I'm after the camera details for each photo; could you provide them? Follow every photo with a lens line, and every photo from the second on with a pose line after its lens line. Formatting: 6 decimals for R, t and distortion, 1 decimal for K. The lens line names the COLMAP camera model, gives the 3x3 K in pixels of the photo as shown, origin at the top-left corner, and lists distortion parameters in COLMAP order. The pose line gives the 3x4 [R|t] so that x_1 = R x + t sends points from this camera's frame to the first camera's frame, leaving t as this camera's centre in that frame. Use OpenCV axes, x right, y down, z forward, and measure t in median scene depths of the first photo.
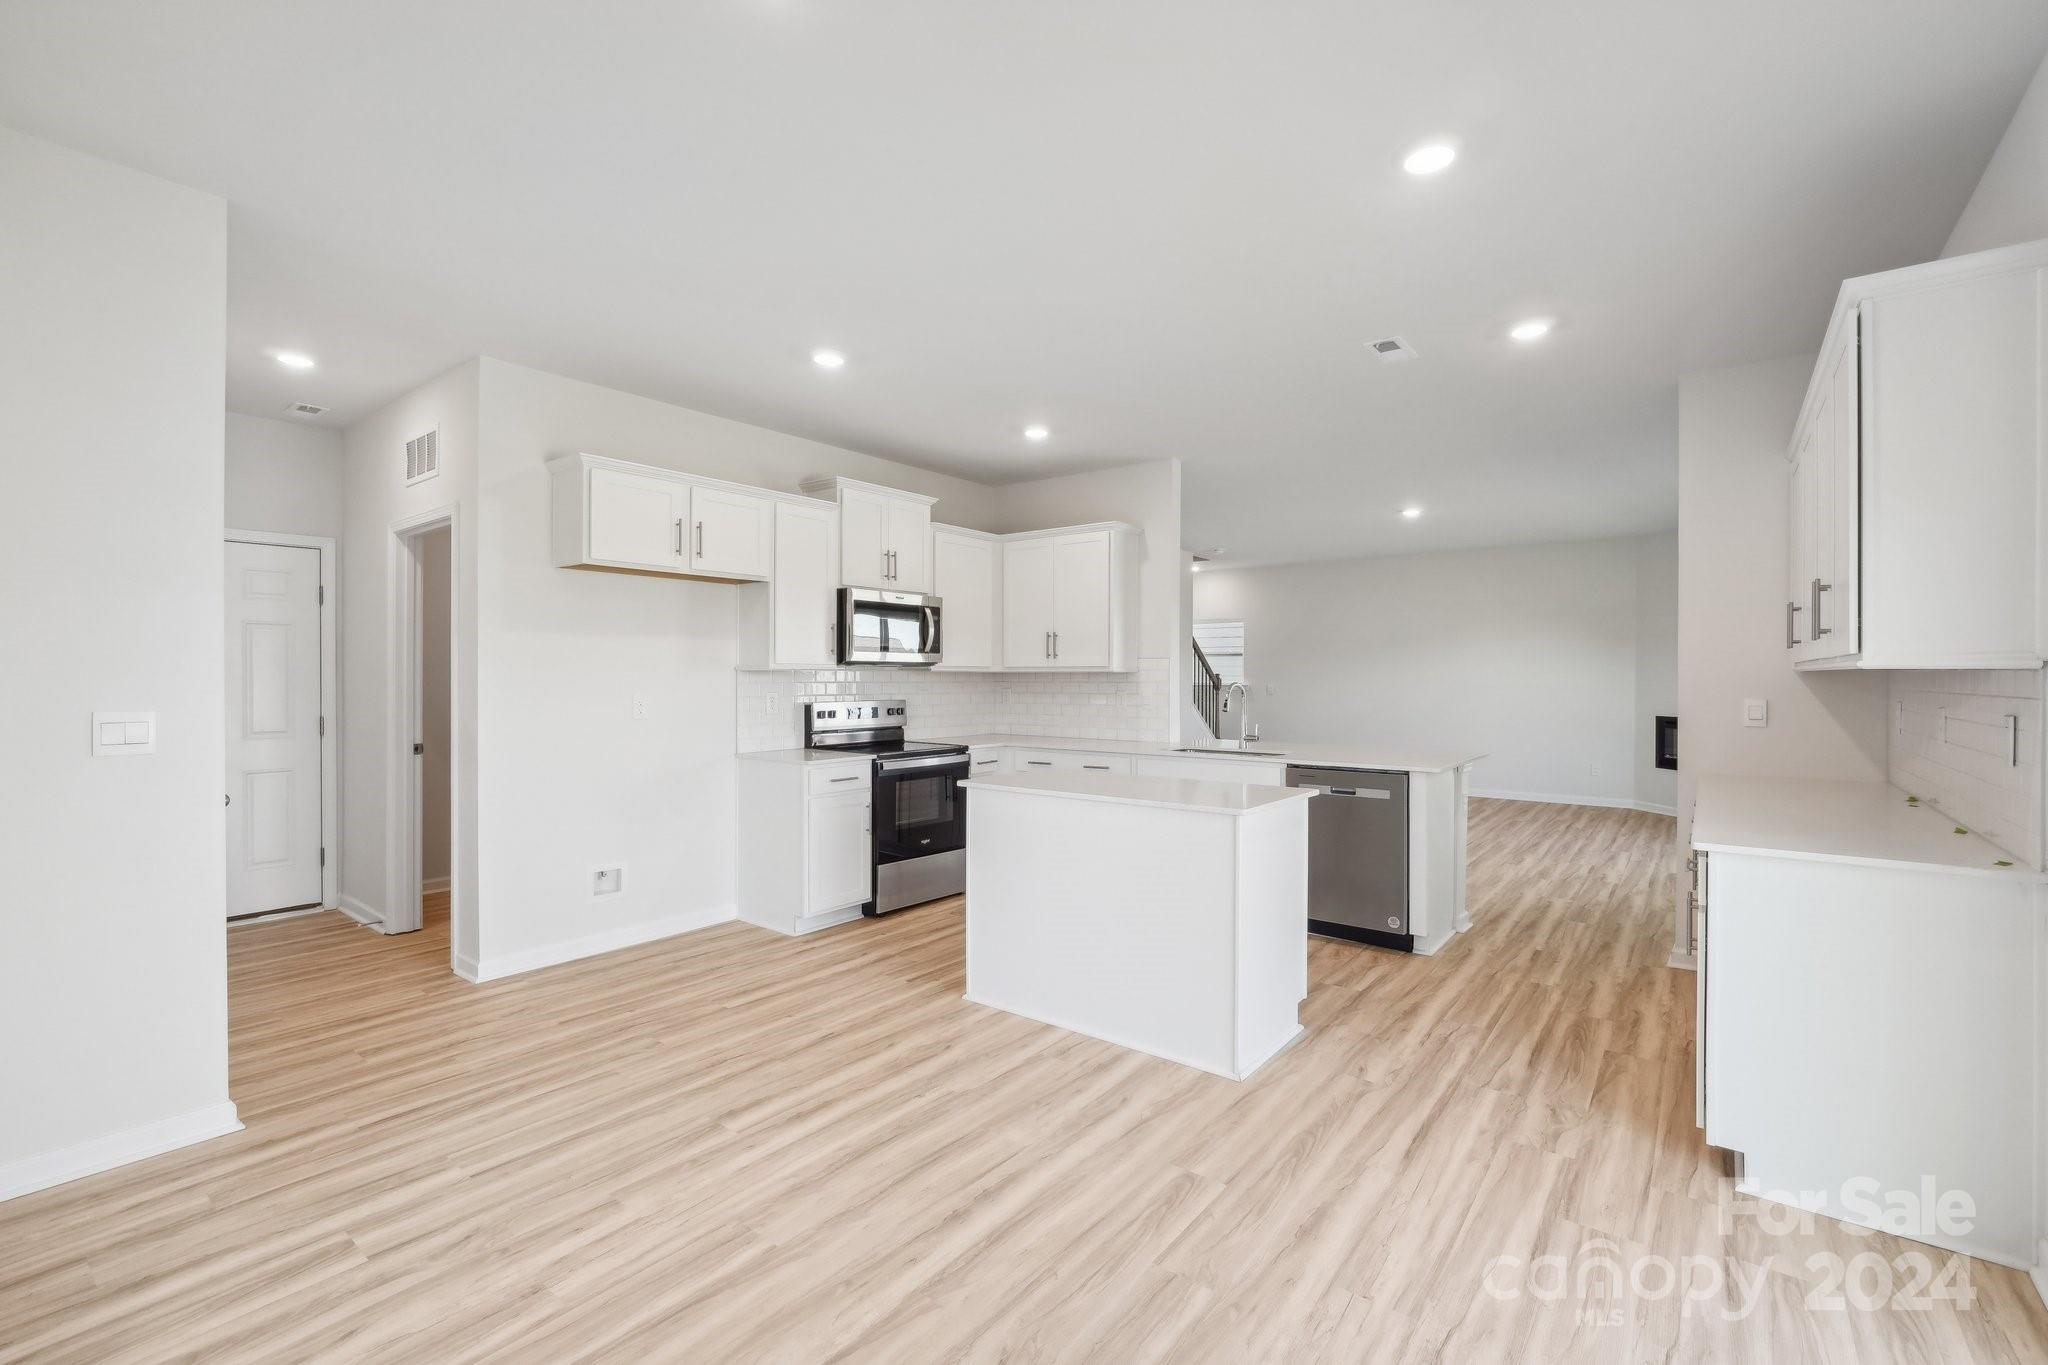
lens RADIAL K [[896.9, 0, 1023.3], [0, 896.9, 689.0], [0, 0, 1]] dist [-0.007342, 0.001076]
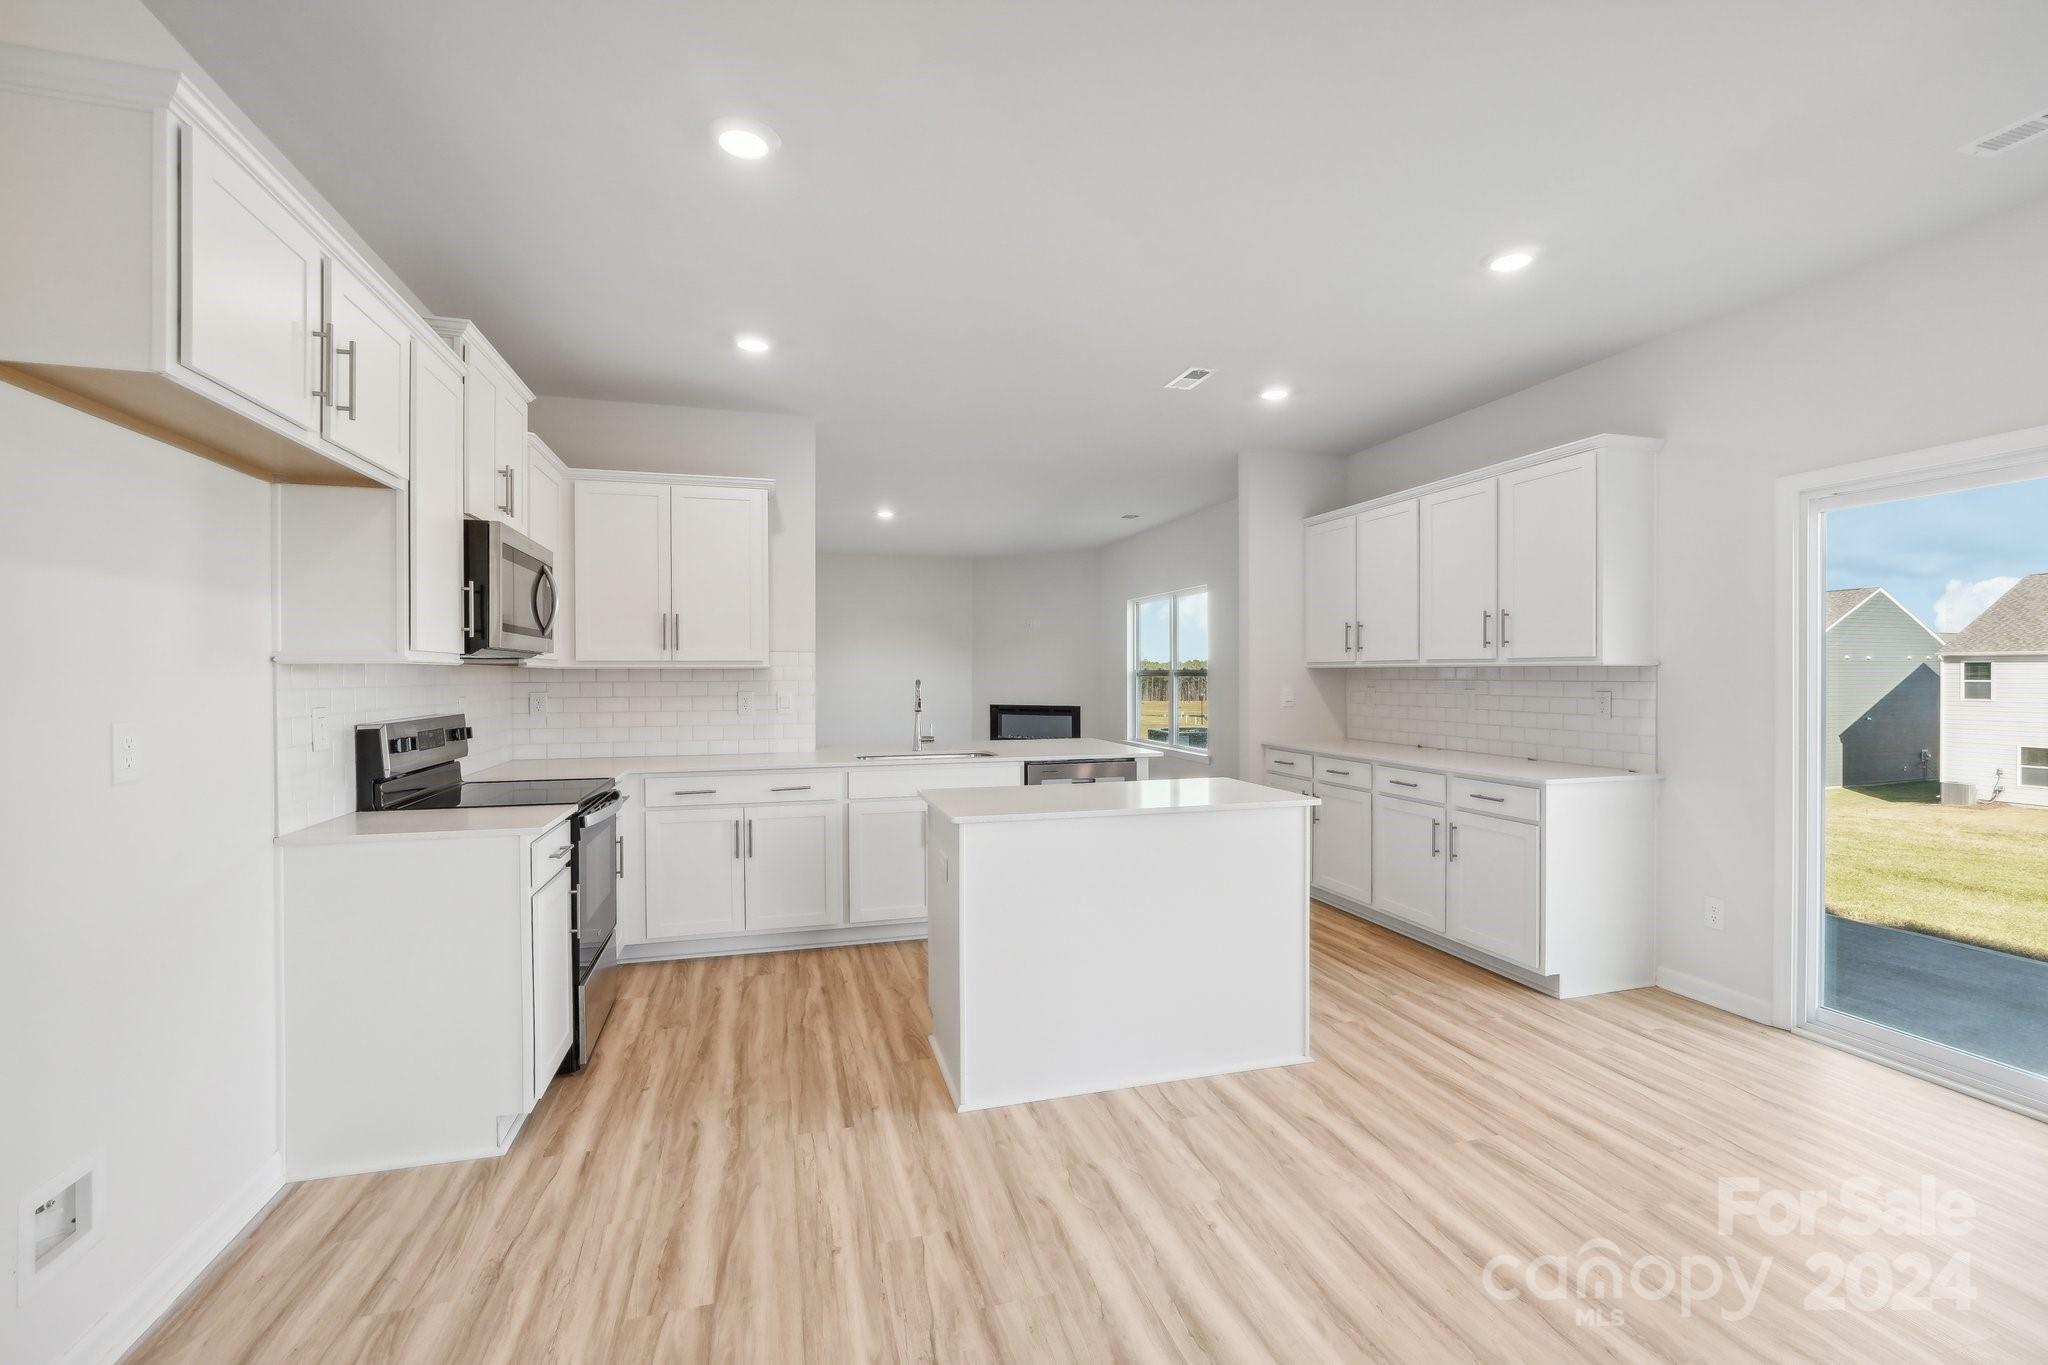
lens RADIAL K [[896.9, 0, 1034.6], [0, 896.9, 676.7], [0, 0, 1]] dist [-0.007342, 0.001076]
pose [[0.578156, -0.005022, 0.815911, -0.716350], [0.014812, 0.999881, -0.004341, -0.007313], [-0.815792, 0.014594, 0.578162, 0.595182]]
